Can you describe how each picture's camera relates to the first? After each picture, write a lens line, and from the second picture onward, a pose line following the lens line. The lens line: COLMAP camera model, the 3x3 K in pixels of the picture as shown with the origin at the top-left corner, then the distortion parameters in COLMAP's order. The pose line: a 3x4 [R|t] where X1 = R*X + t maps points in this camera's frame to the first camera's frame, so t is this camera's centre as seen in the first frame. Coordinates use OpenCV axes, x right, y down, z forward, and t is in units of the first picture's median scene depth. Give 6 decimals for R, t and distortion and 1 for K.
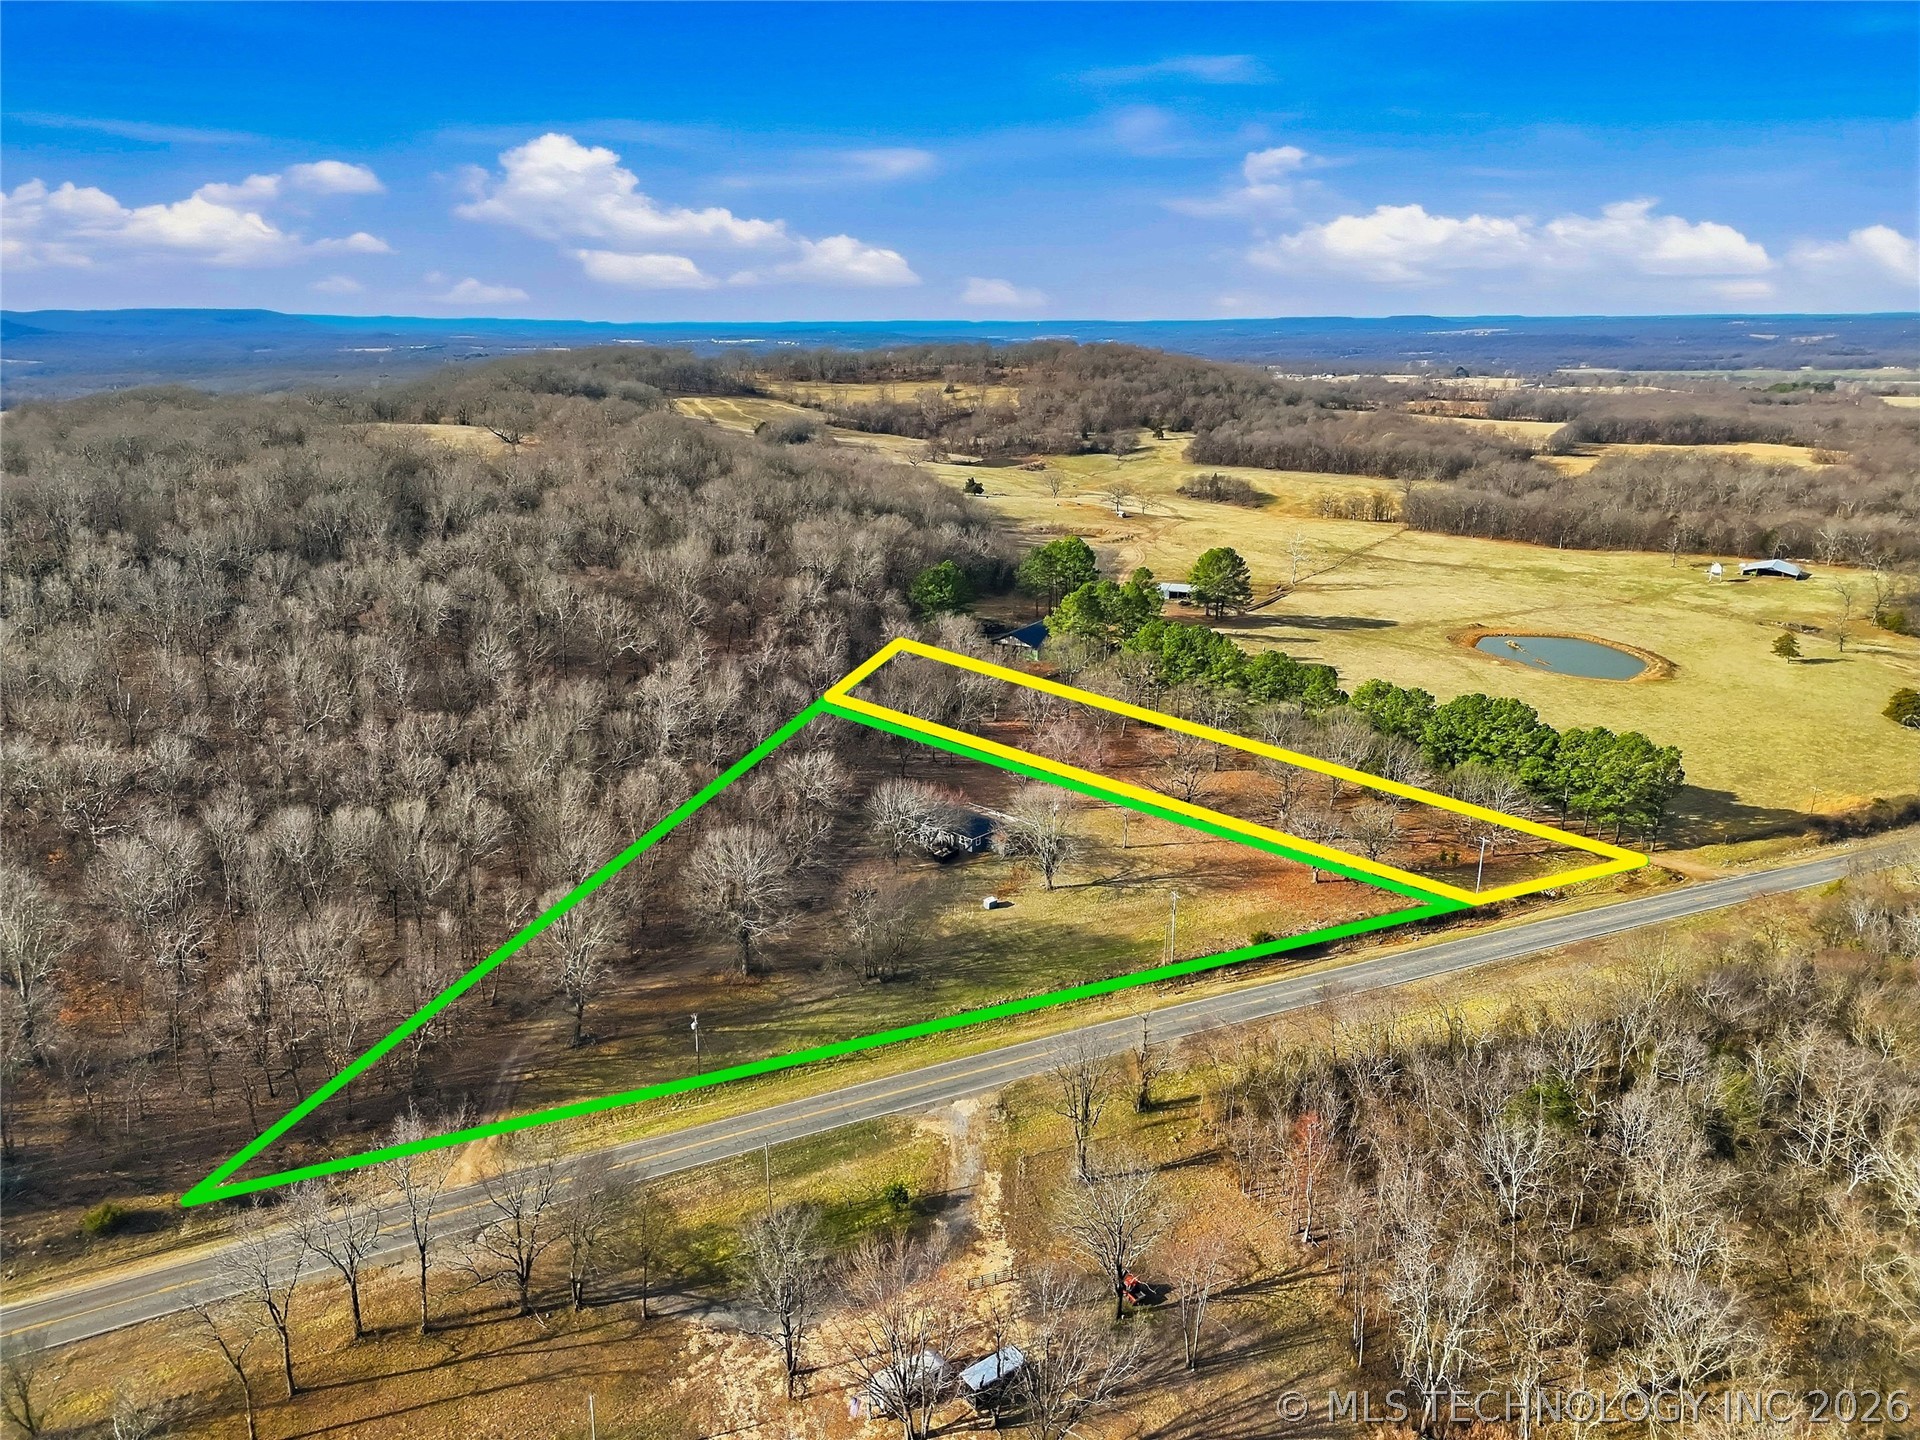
lens RADIAL K [[1321.8, 0, 953.0], [0, 1321.8, 716.9], [0, 0, 1]] dist [0.083100, -0.084879]
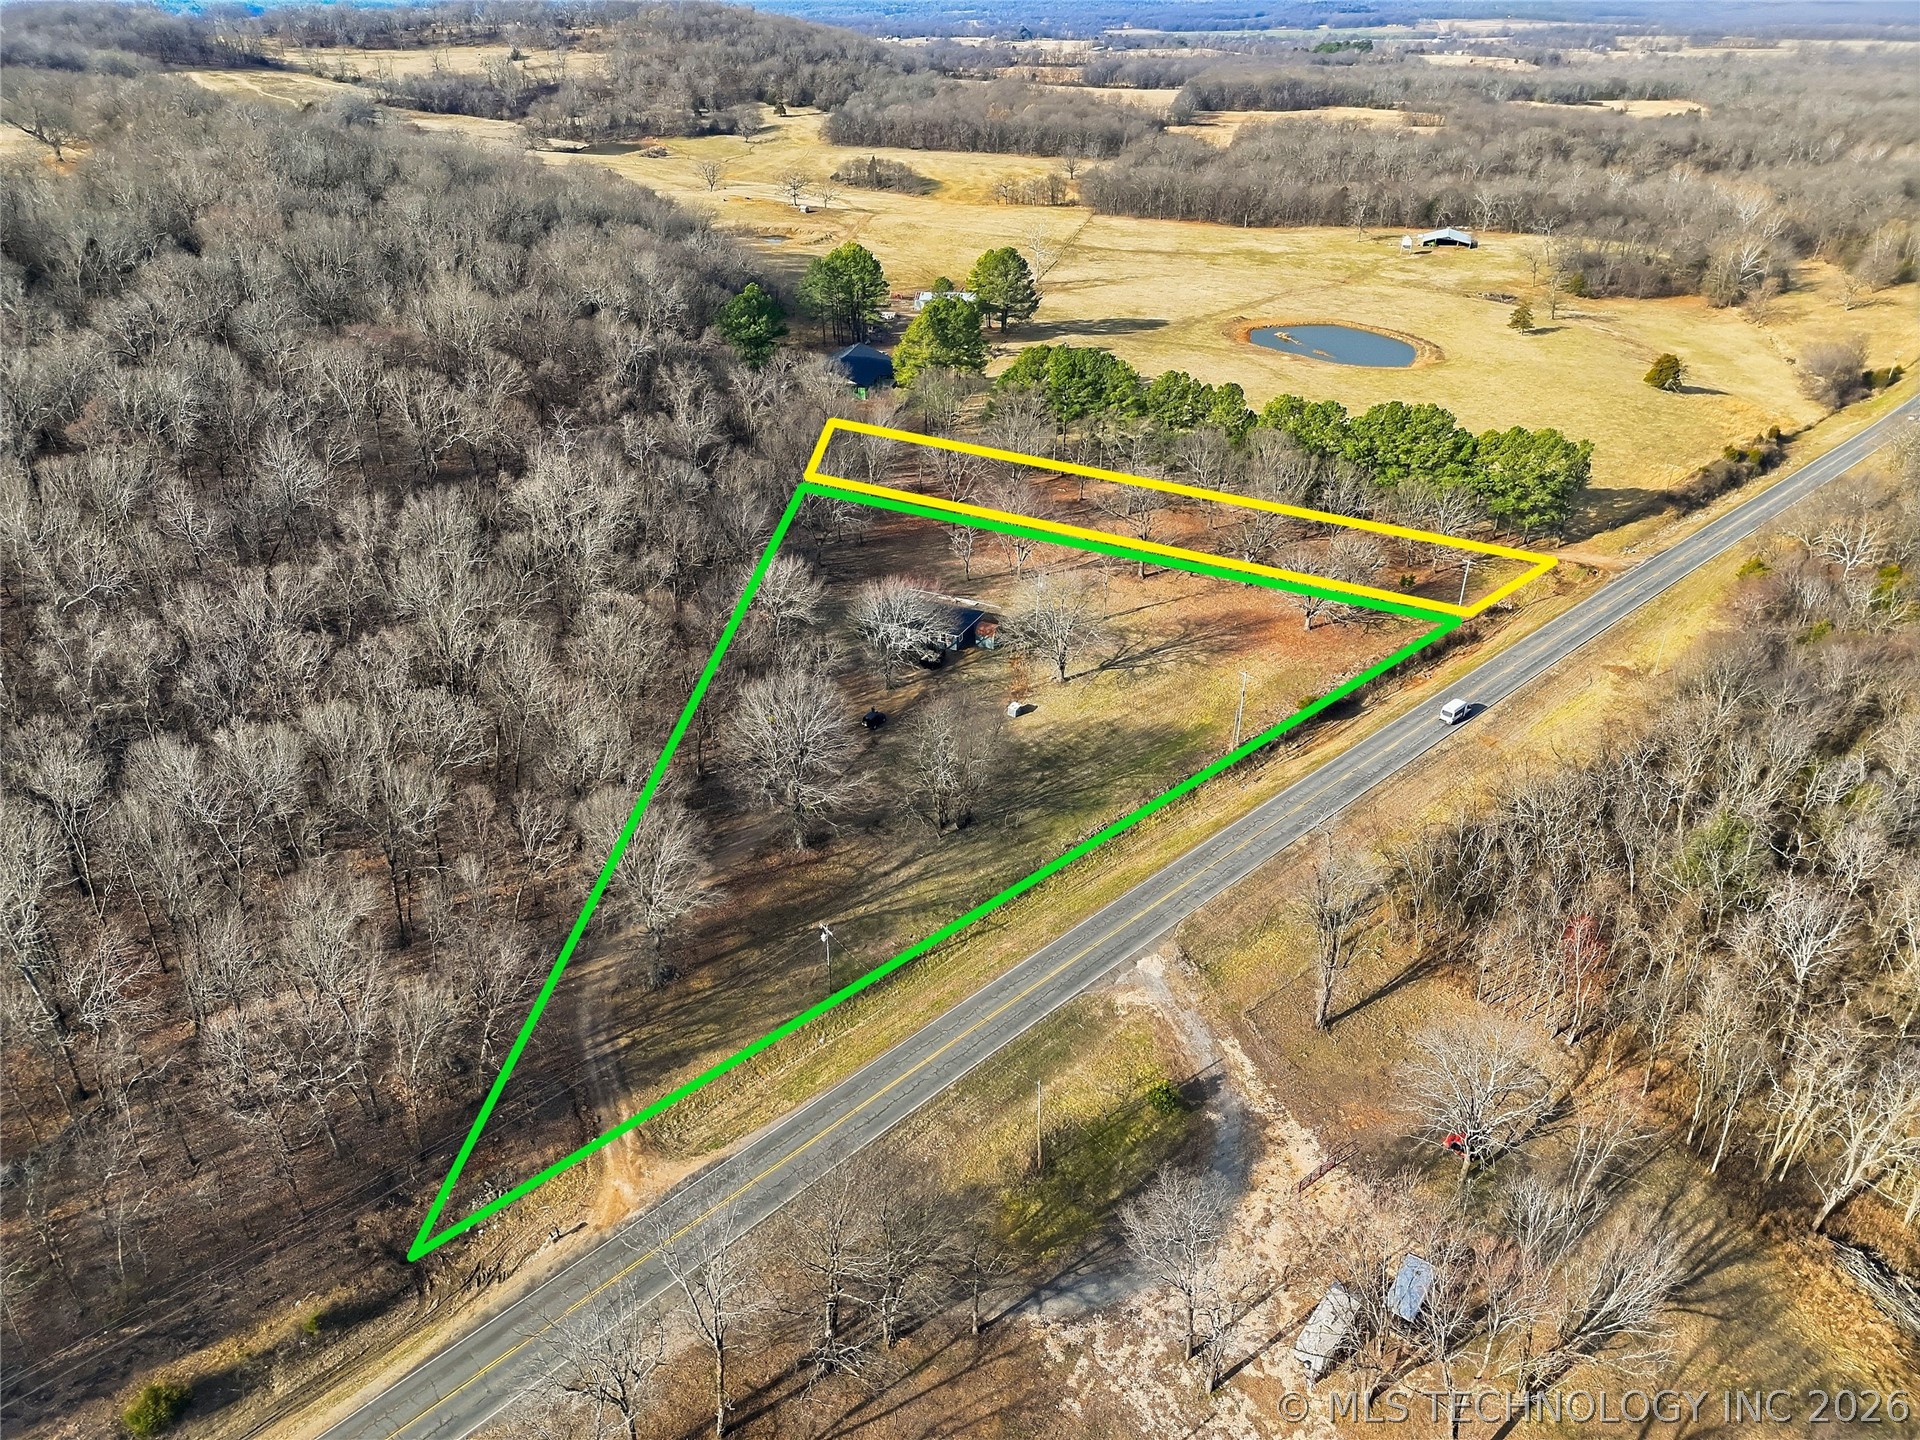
lens RADIAL K [[1321.8, 0, 953.0], [0, 1321.8, 716.9], [0, 0, 1]] dist [0.083100, -0.084879]
pose [[0.947872, -0.152161, 0.279975, -0.123514], [0.088385, 0.969693, 0.227778, -0.026826], [-0.306149, -0.191159, 0.932594, 0.099883]]
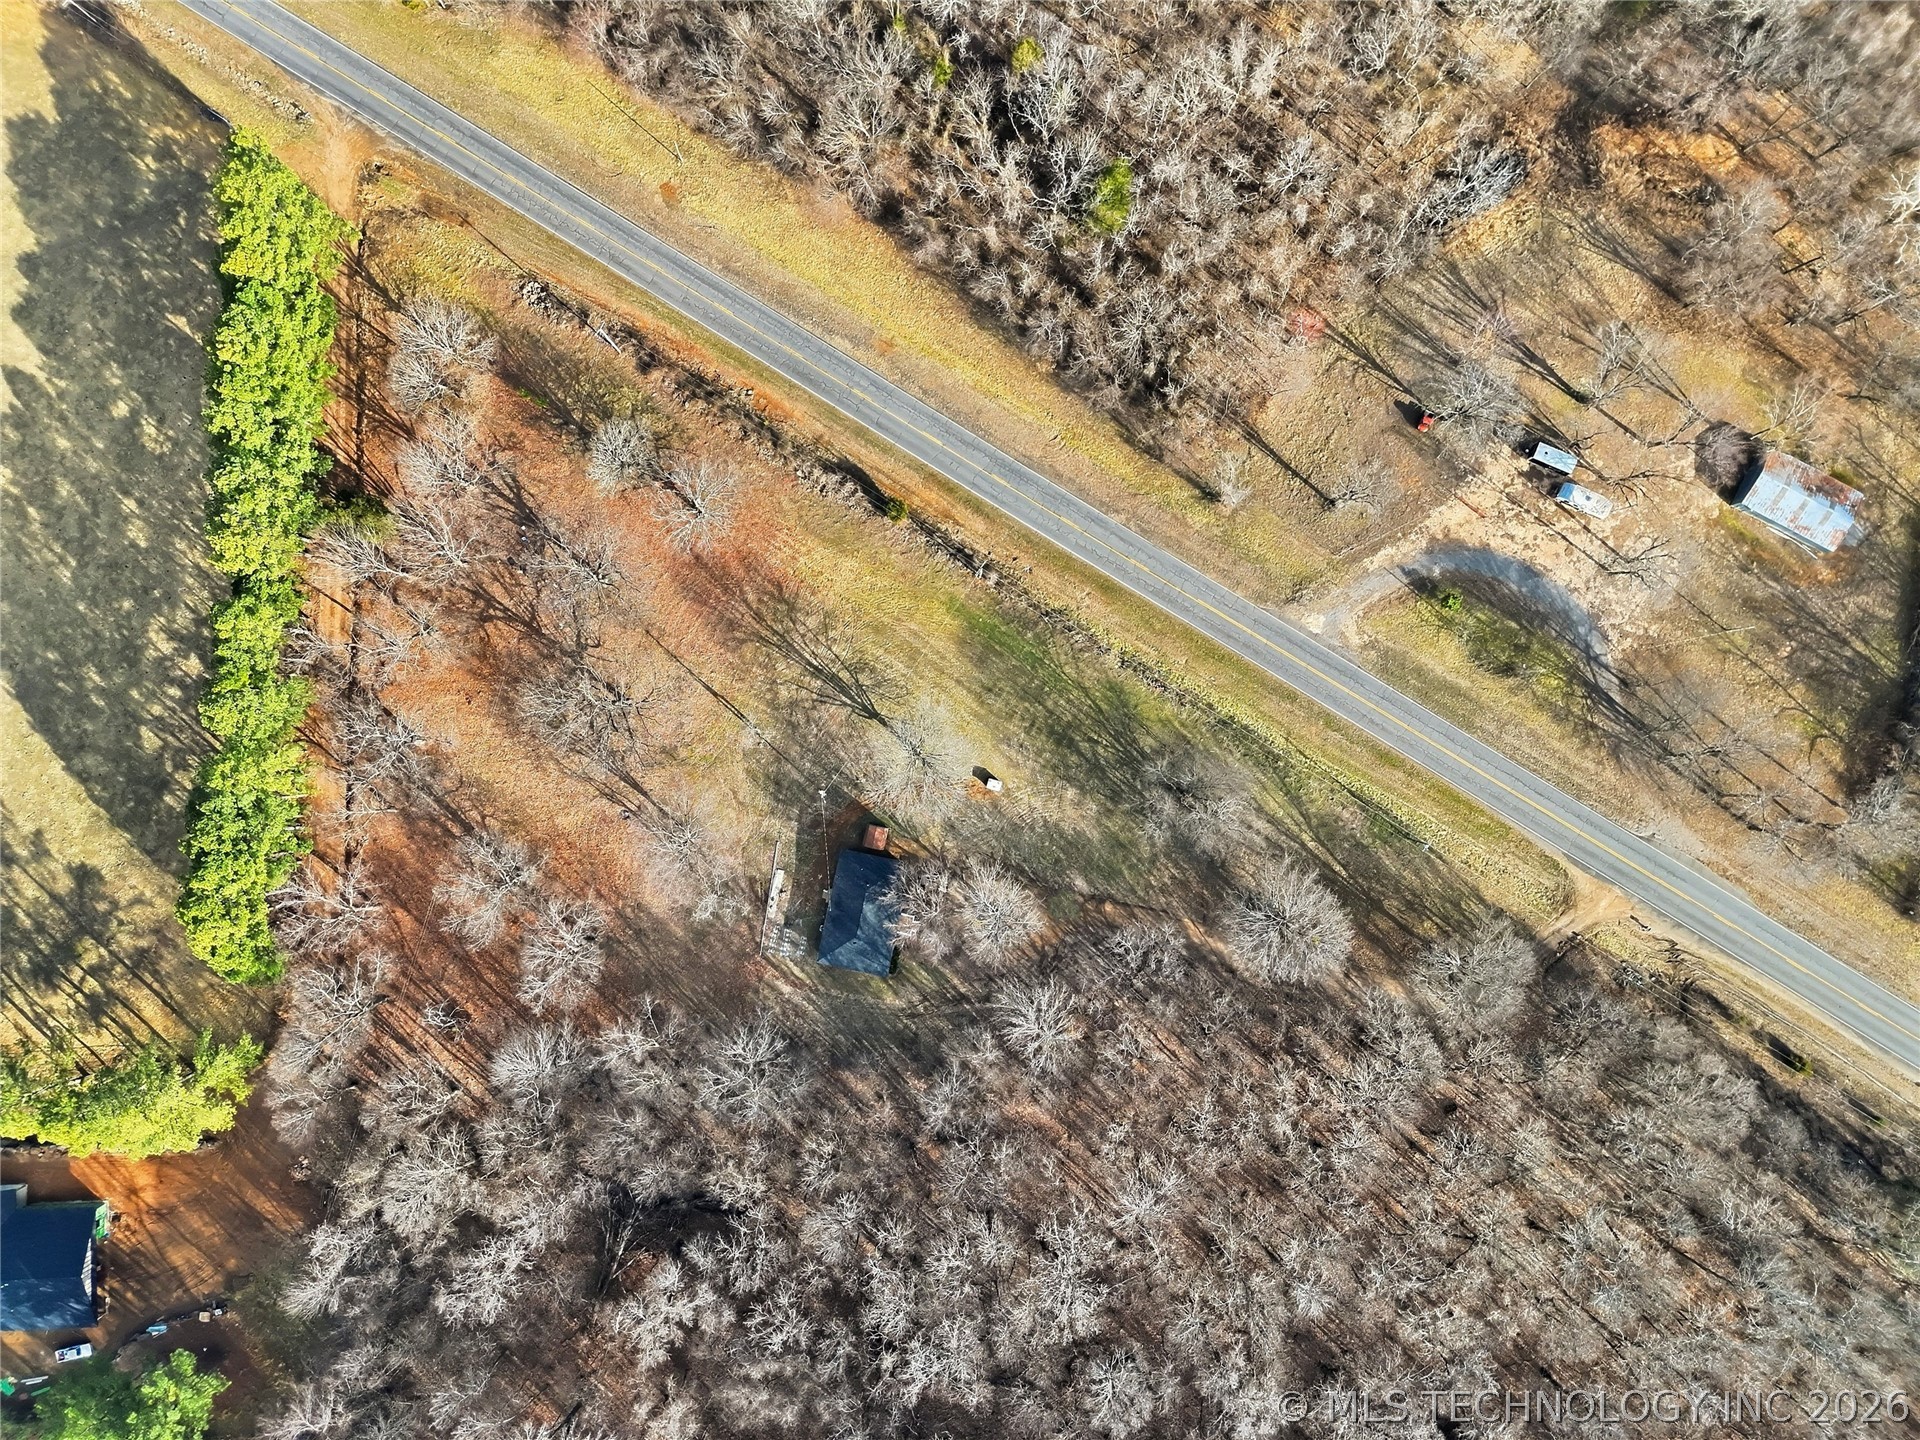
lens RADIAL K [[1321.8, 0, 953.0], [0, 1321.8, 716.9], [0, 0, 1]] dist [0.083100, -0.084879]
pose [[-0.524079, -0.851516, -0.016186, 0.047350], [0.248846, -0.171276, 0.953279, -0.349633], [-0.814504, 0.495566, 0.301659, 0.354728]]
